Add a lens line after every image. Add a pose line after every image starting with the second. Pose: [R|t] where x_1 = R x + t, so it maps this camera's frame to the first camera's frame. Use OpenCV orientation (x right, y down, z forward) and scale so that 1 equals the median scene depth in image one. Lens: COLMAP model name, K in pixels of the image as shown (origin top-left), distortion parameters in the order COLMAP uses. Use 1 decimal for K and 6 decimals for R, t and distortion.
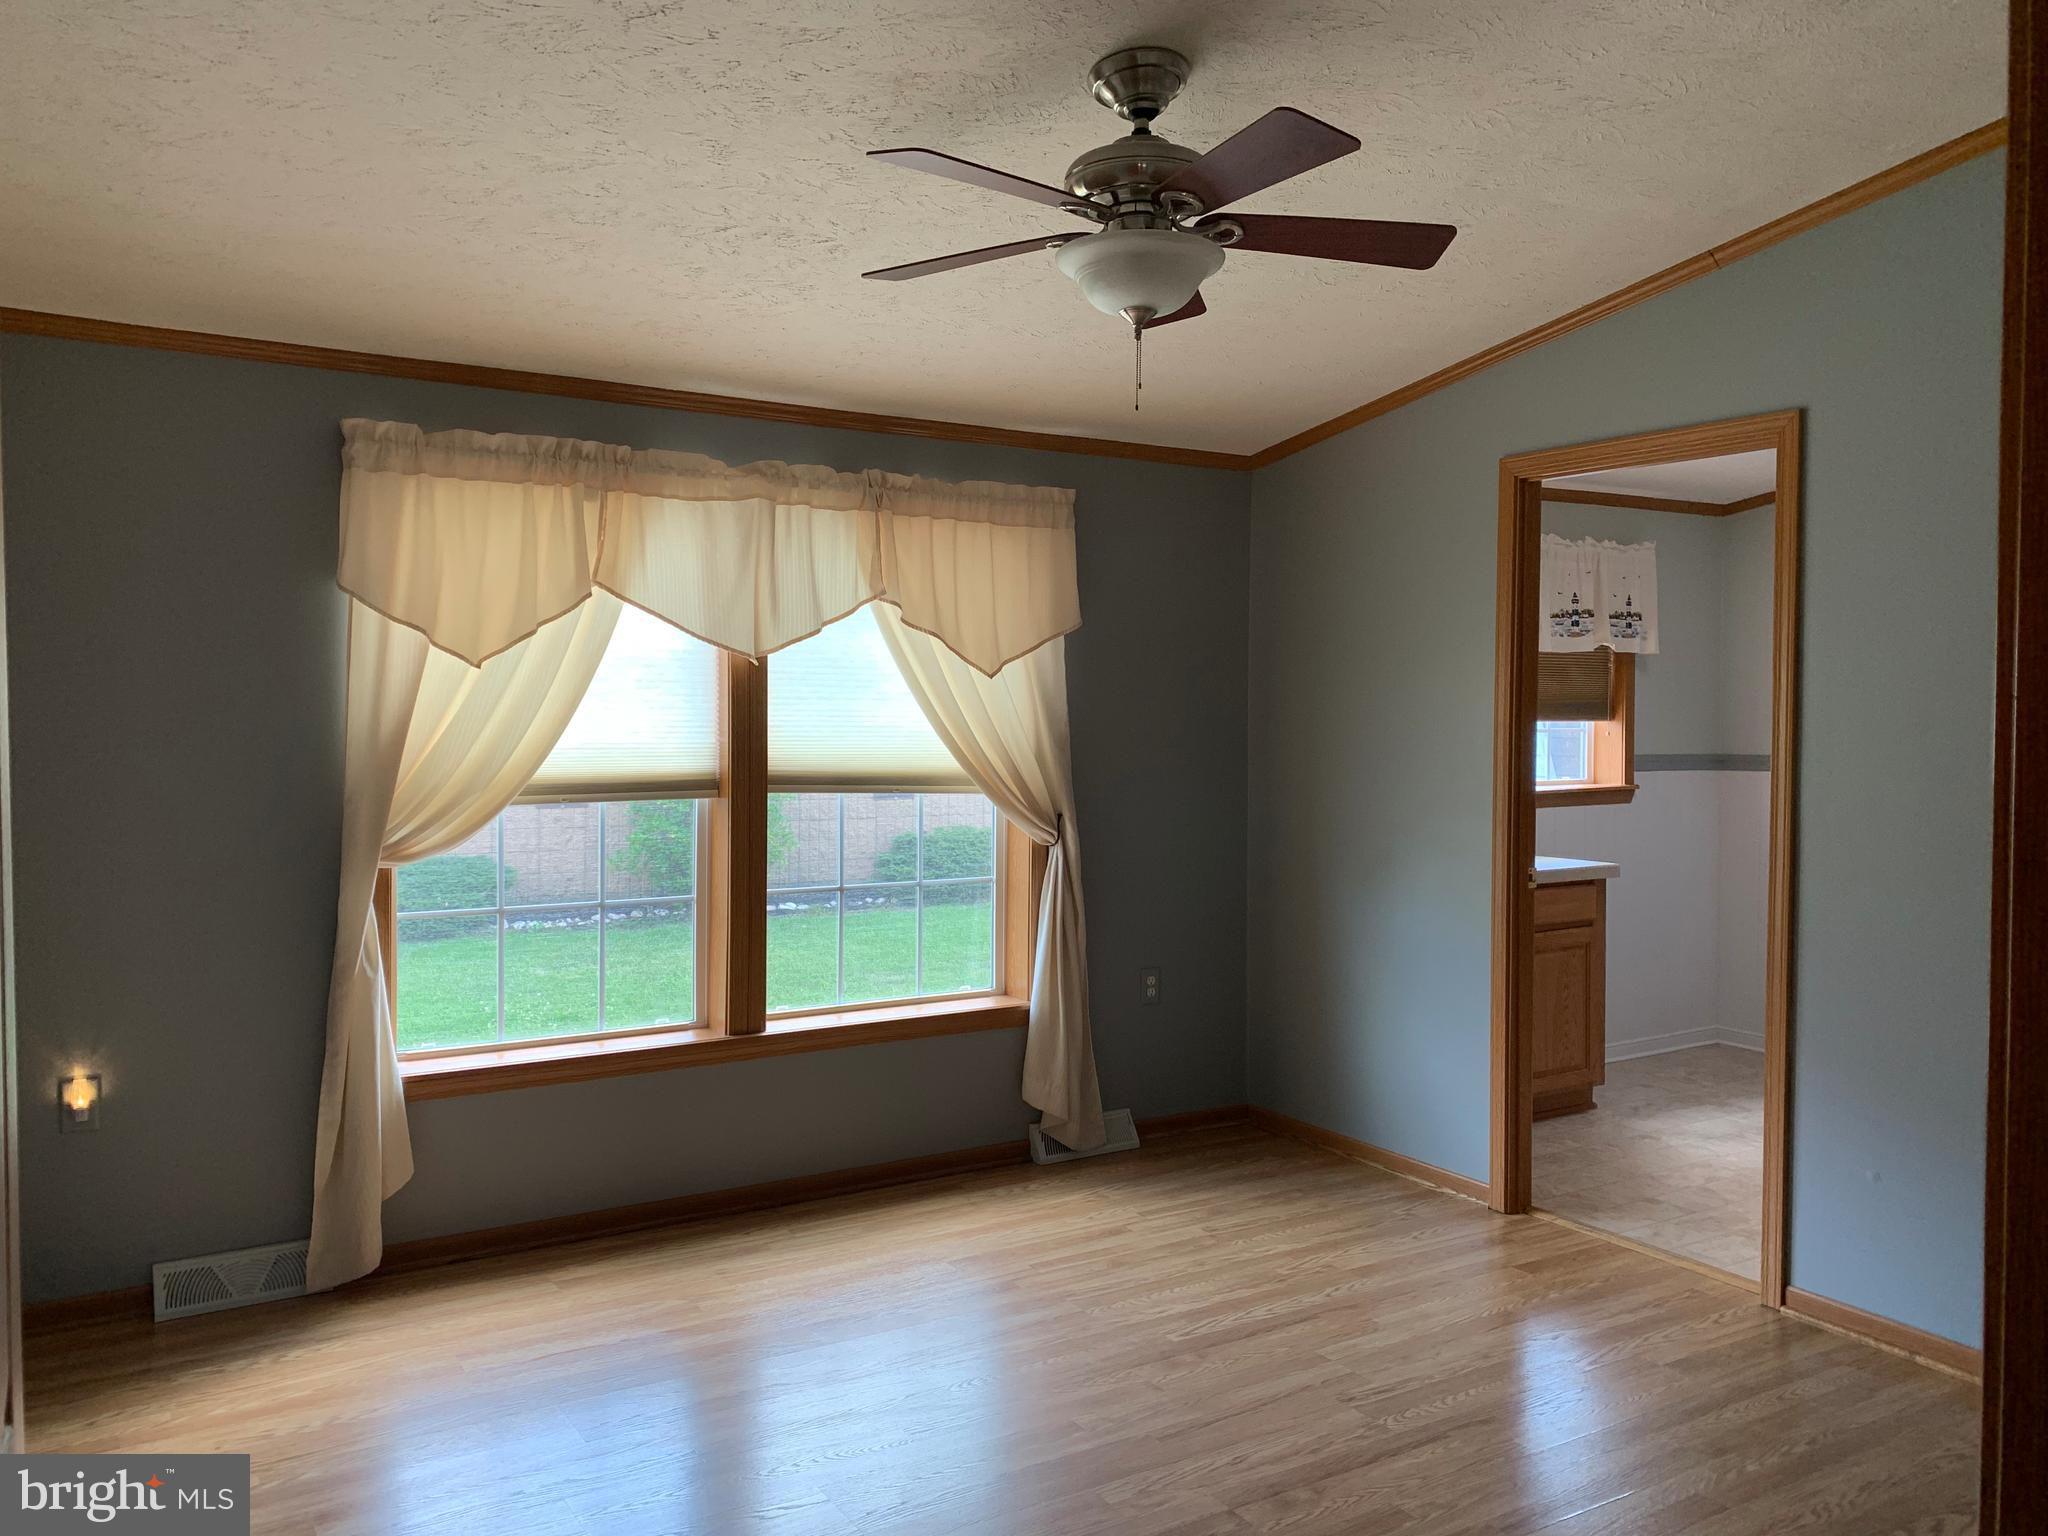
lens RADIAL K [[1560.6, 0, 1011.9], [0, 1560.6, 782.7], [0, 0, 1]] dist [0.044296, -0.058605]
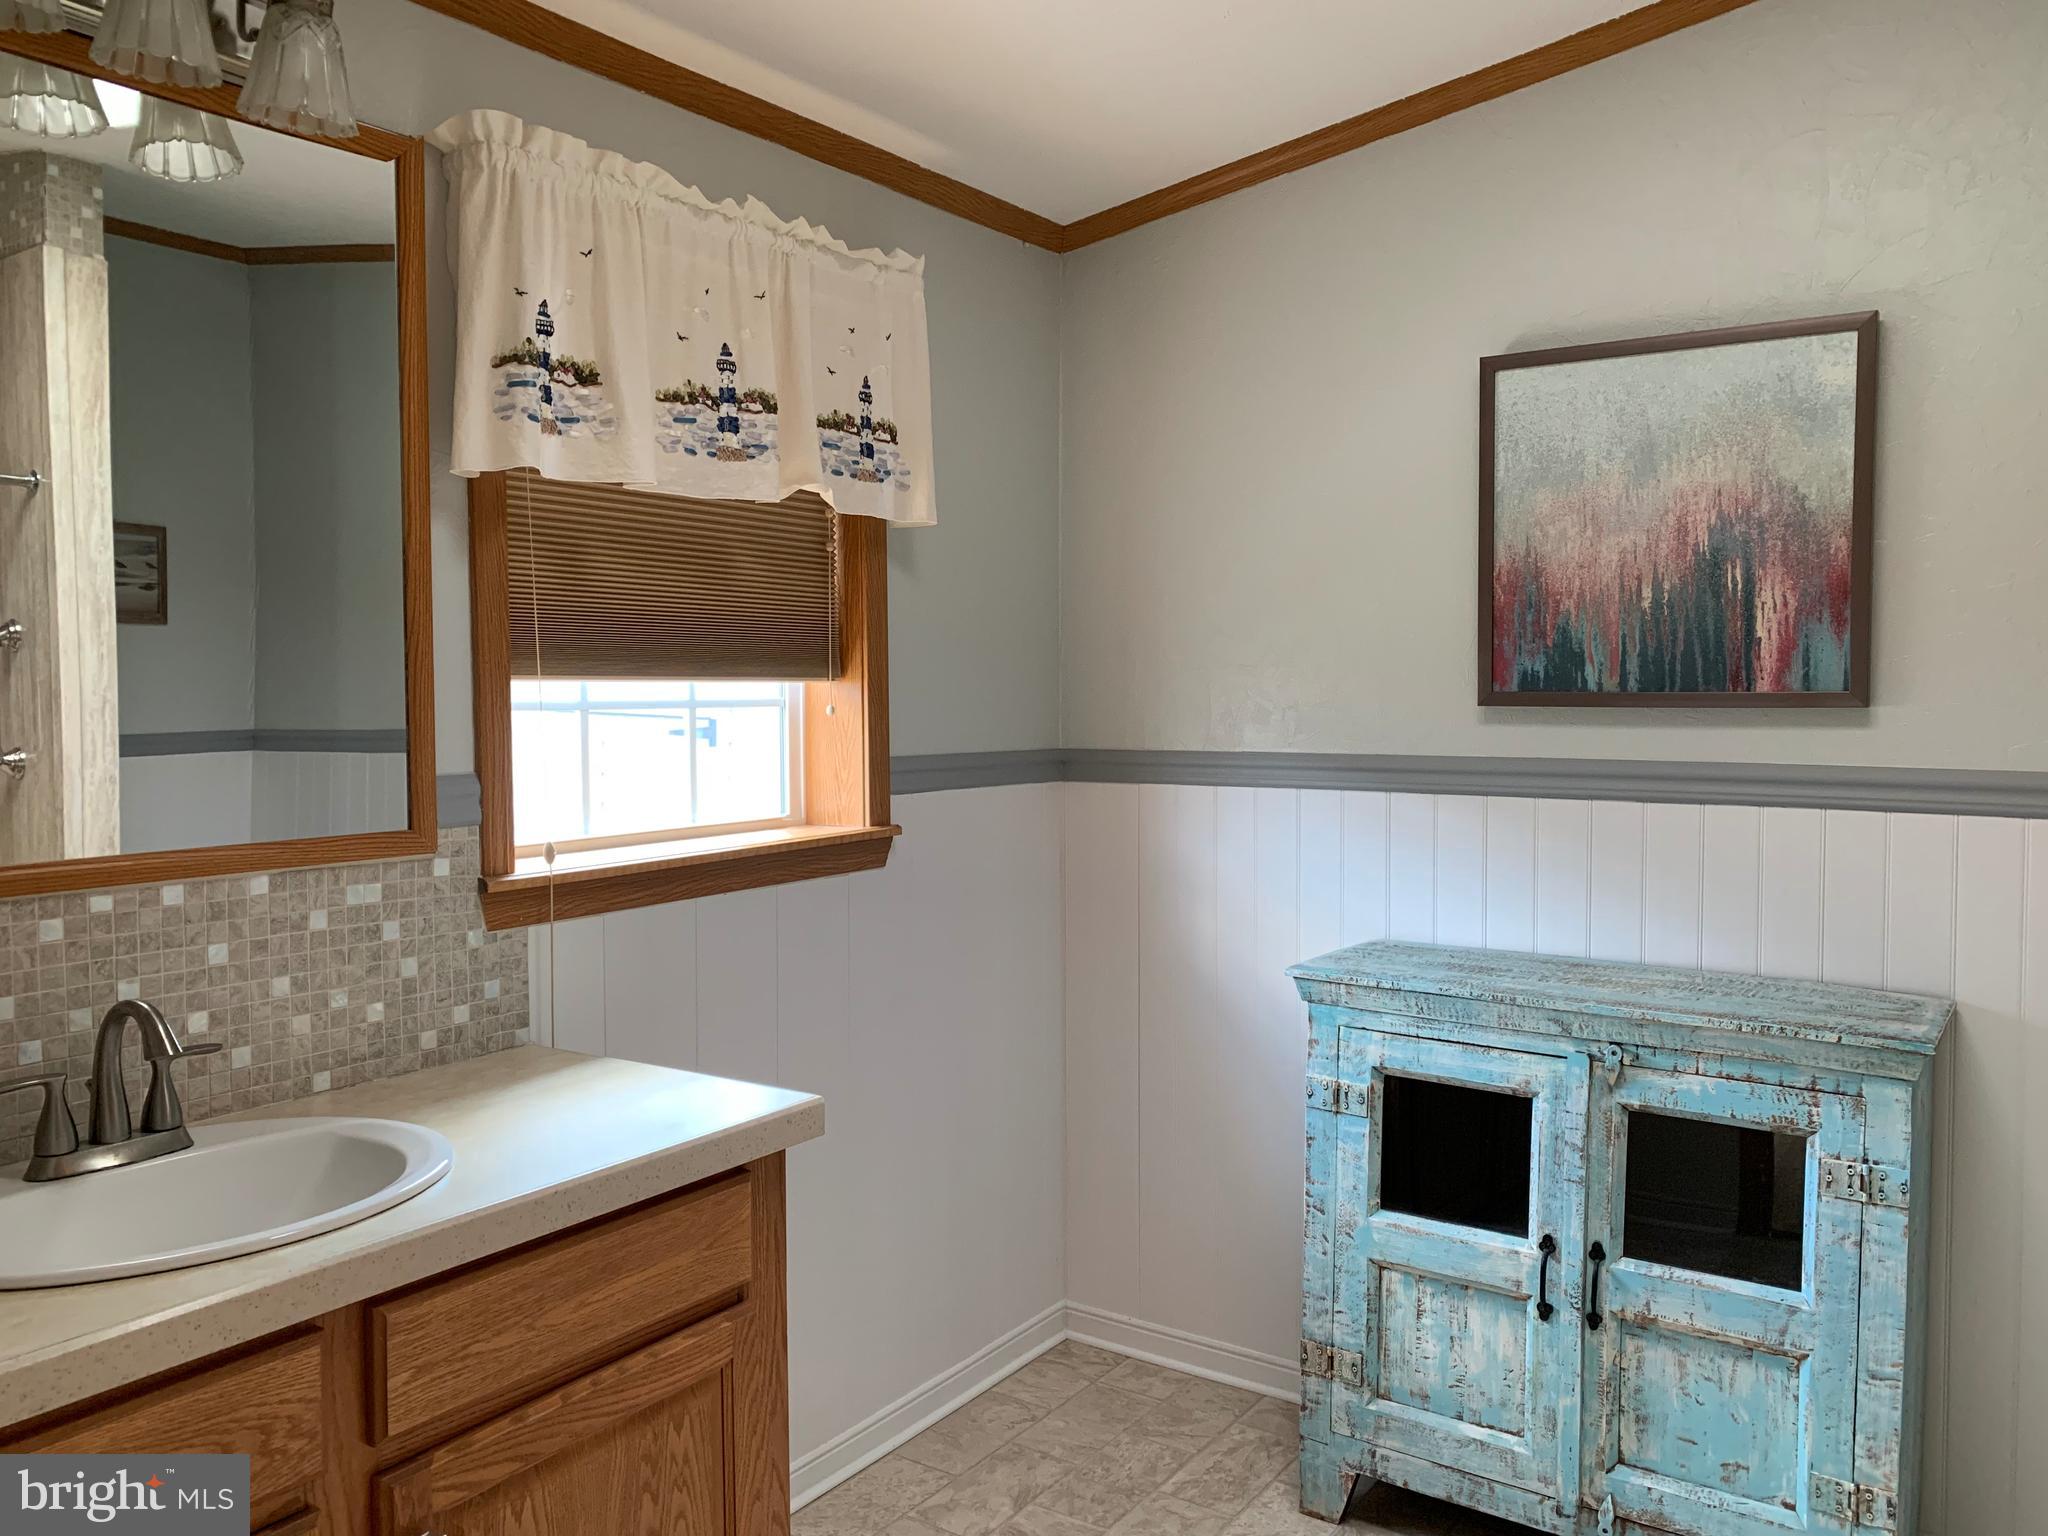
lens RADIAL K [[1560.6, 0, 1025.4], [0, 1560.6, 766.5], [0, 0, 1]] dist [0.044296, -0.058605]
pose [[0.913290, -0.021900, 0.406721, 0.260305], [0.017314, 0.999738, 0.014953, -0.021505], [-0.406942, -0.006614, 0.913430, 0.601942]]
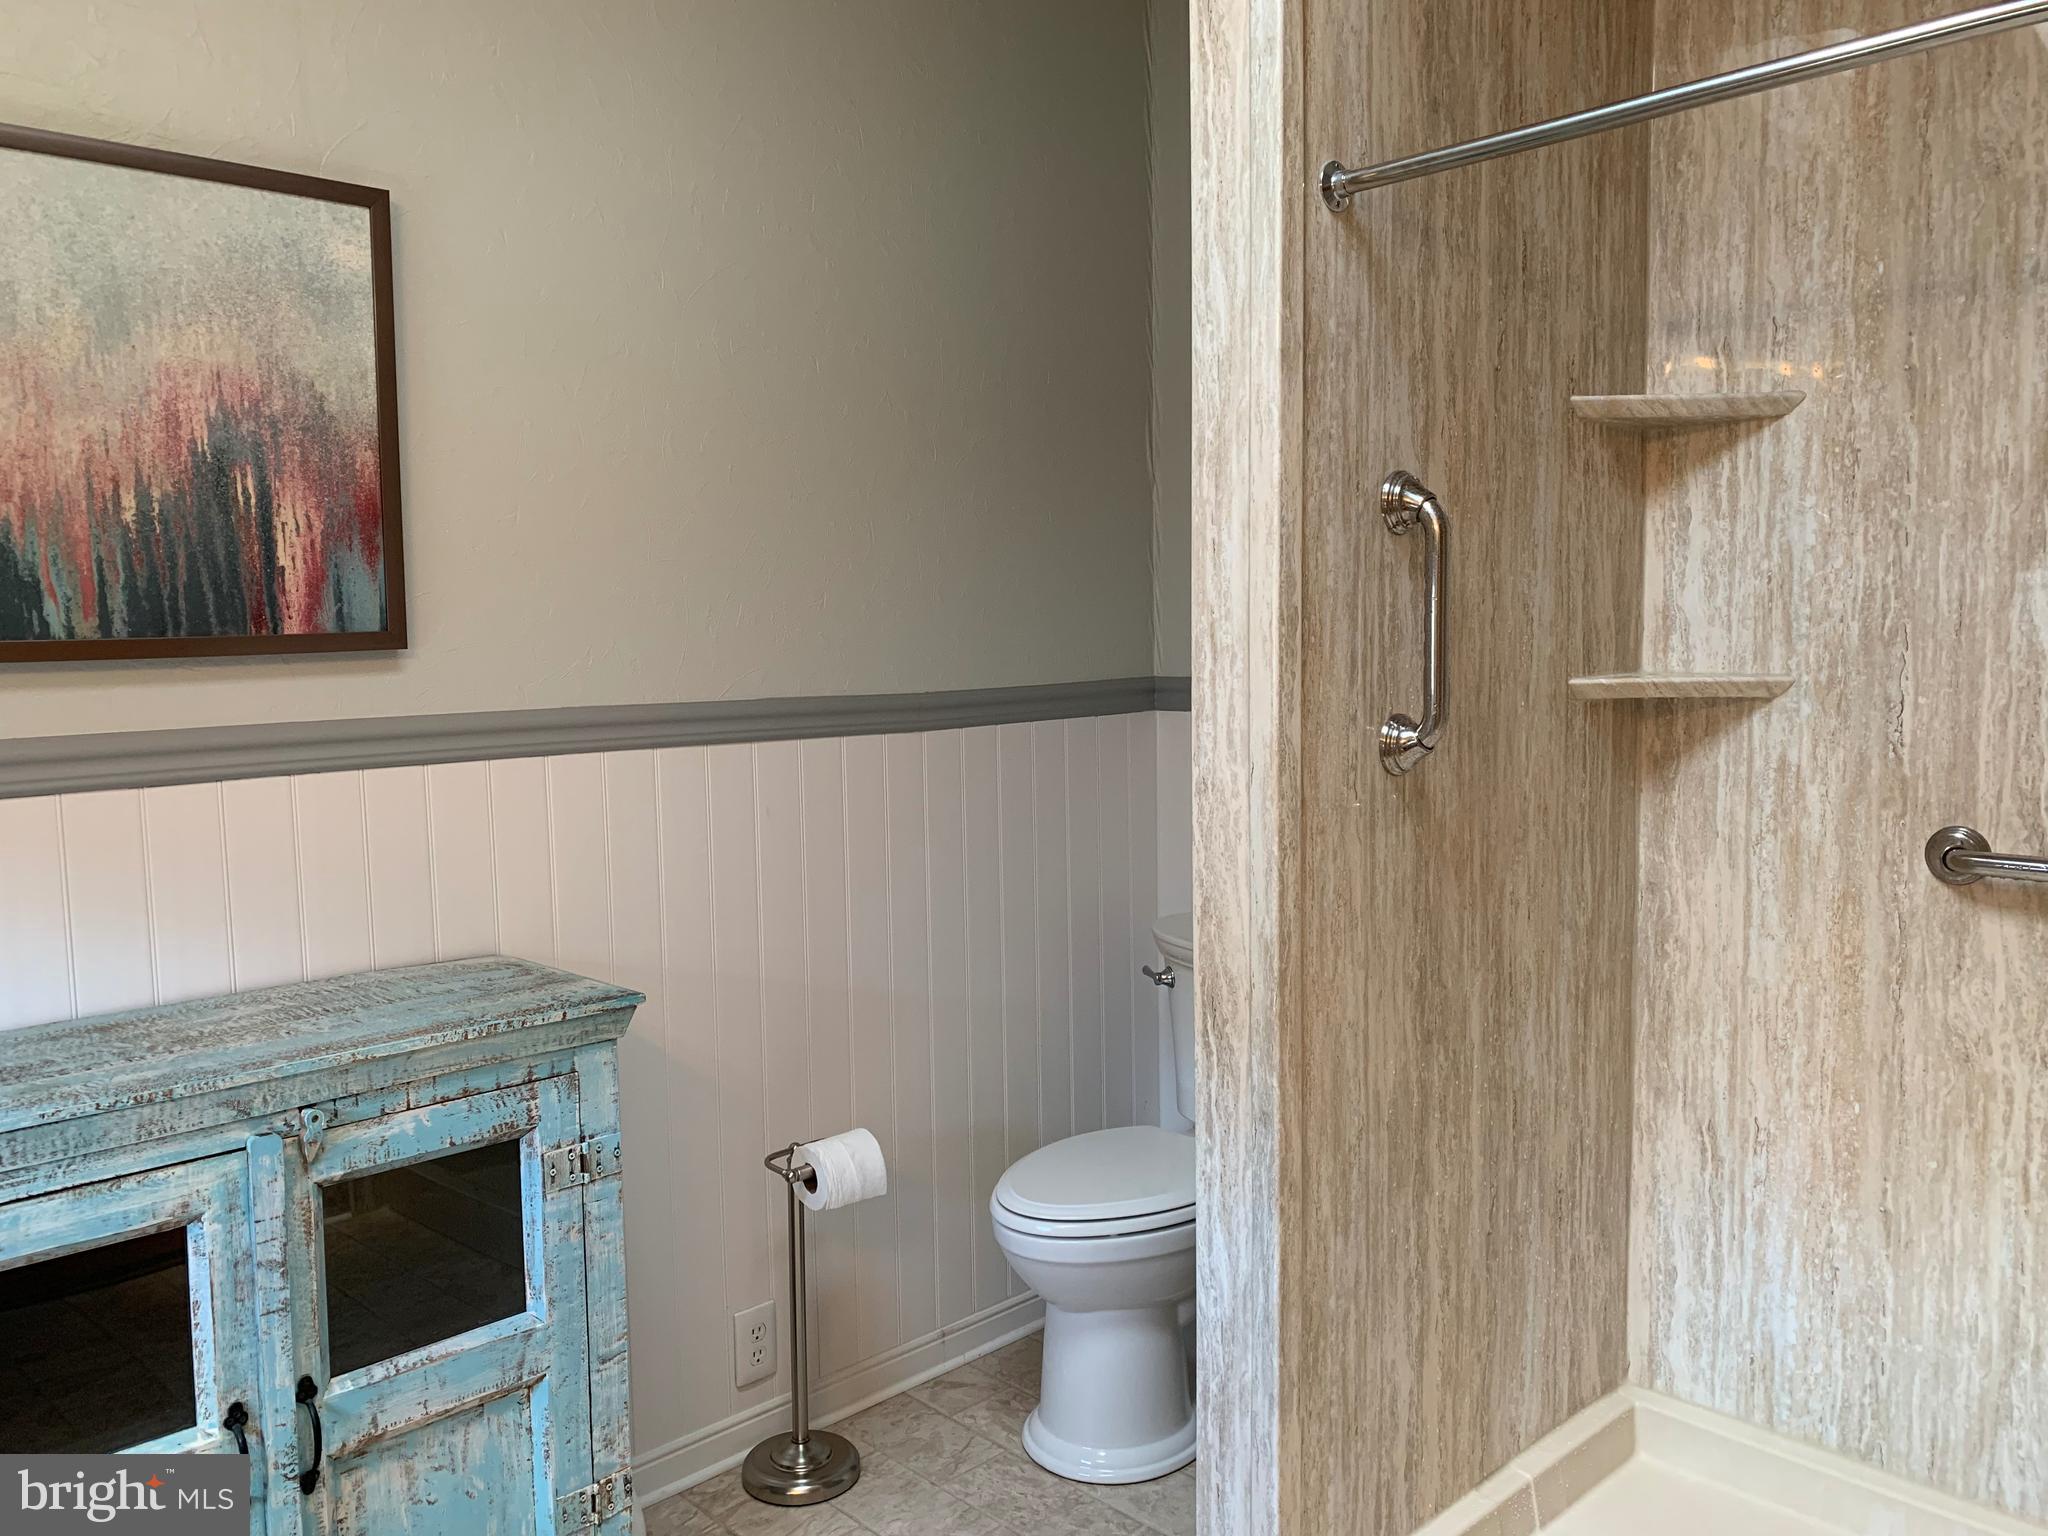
lens RADIAL K [[1560.6, 0, 1027.6], [0, 1560.6, 764.1], [0, 0, 1]] dist [0.044296, -0.058605]
pose [[-0.202970, -0.089526, 0.975084, 0.219642], [0.058524, 0.992922, 0.103346, -0.044198], [-0.977434, 0.078042, -0.196294, 1.203064]]
